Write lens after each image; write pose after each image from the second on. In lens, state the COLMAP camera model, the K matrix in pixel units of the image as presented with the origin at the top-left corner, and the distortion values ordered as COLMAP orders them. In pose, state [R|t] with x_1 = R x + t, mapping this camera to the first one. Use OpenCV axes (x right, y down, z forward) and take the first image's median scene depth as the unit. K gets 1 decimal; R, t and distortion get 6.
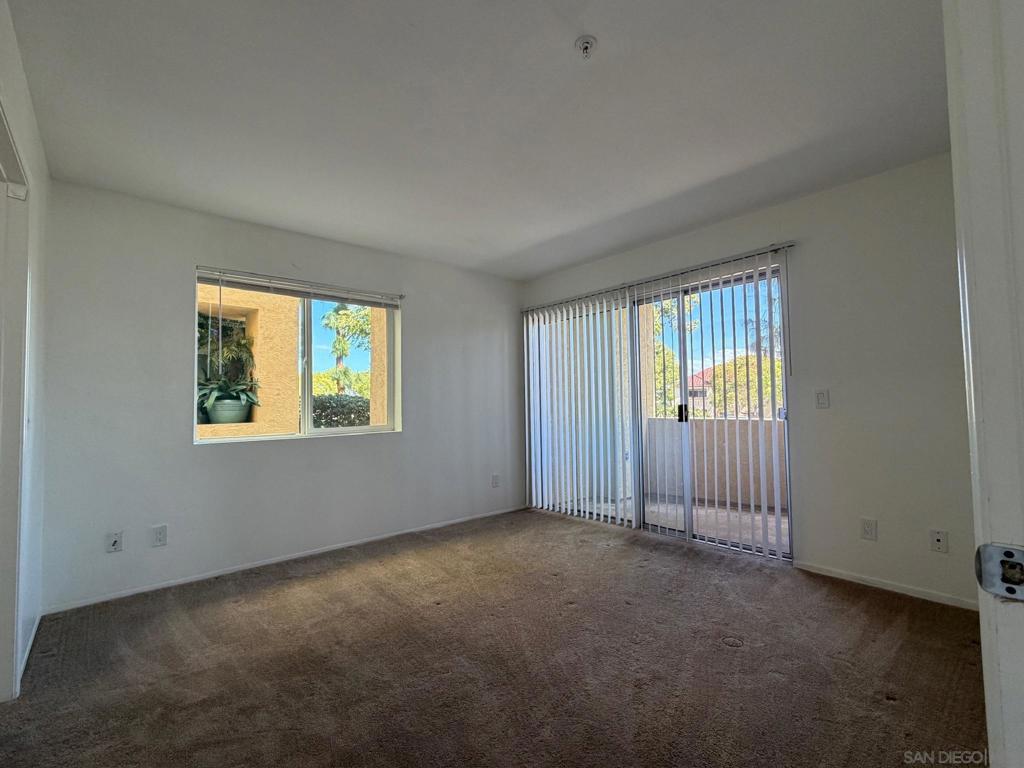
lens RADIAL K [[462.8, 0, 512.0], [0, 462.8, 384.0], [0, 0, 1]] dist [-0.000097, -0.000017]
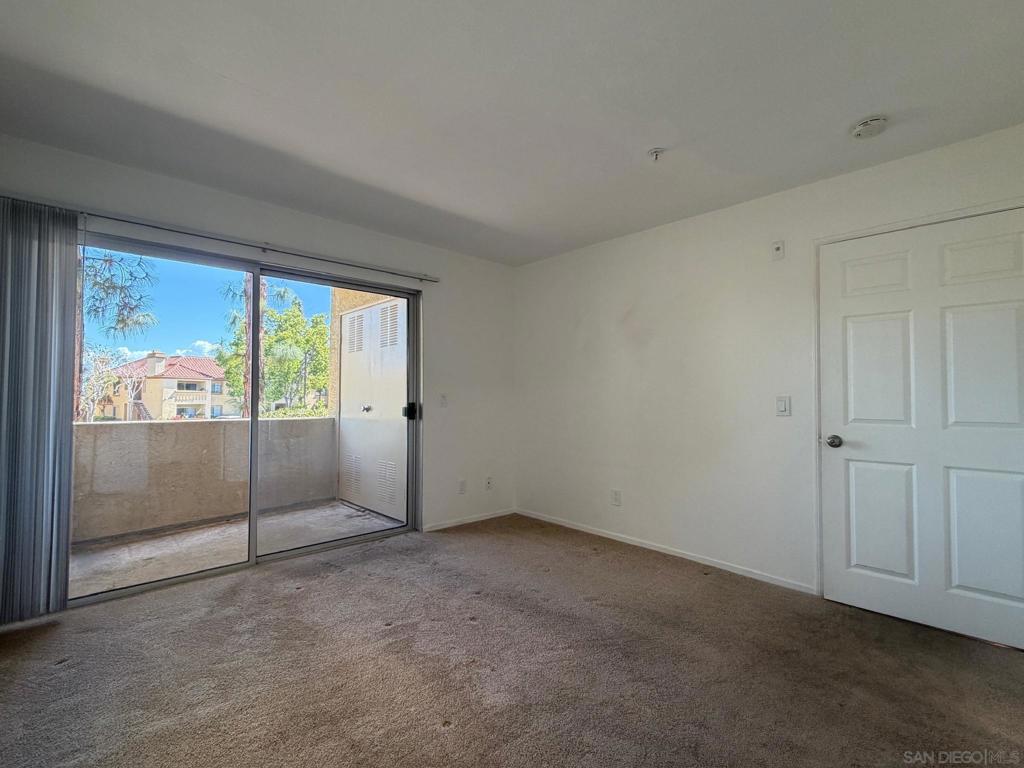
lens RADIAL K [[462.8, 0, 512.0], [0, 462.8, 384.0], [0, 0, 1]] dist [-0.000097, -0.000017]
pose [[-0.029354, 0.040029, 0.998767, -0.648777], [-0.047730, 0.998002, -0.041401, 0.023277], [-0.998429, -0.048886, -0.027385, 0.749039]]
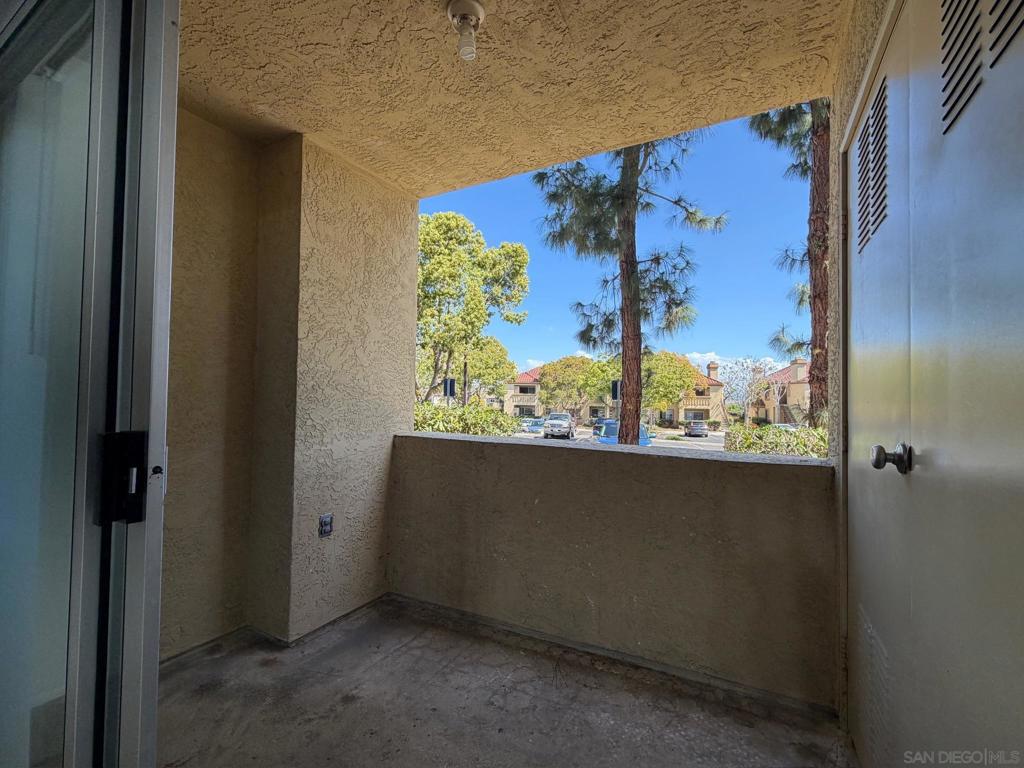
lens RADIAL K [[462.8, 0, 512.0], [0, 462.8, 384.0], [0, 0, 1]] dist [-0.000097, -0.000017]
pose [[0.929214, 0.037121, 0.367673, 0.431229], [-0.044878, 0.998913, 0.012566, 0.015384], [-0.366807, -0.028177, 0.929870, 0.940971]]
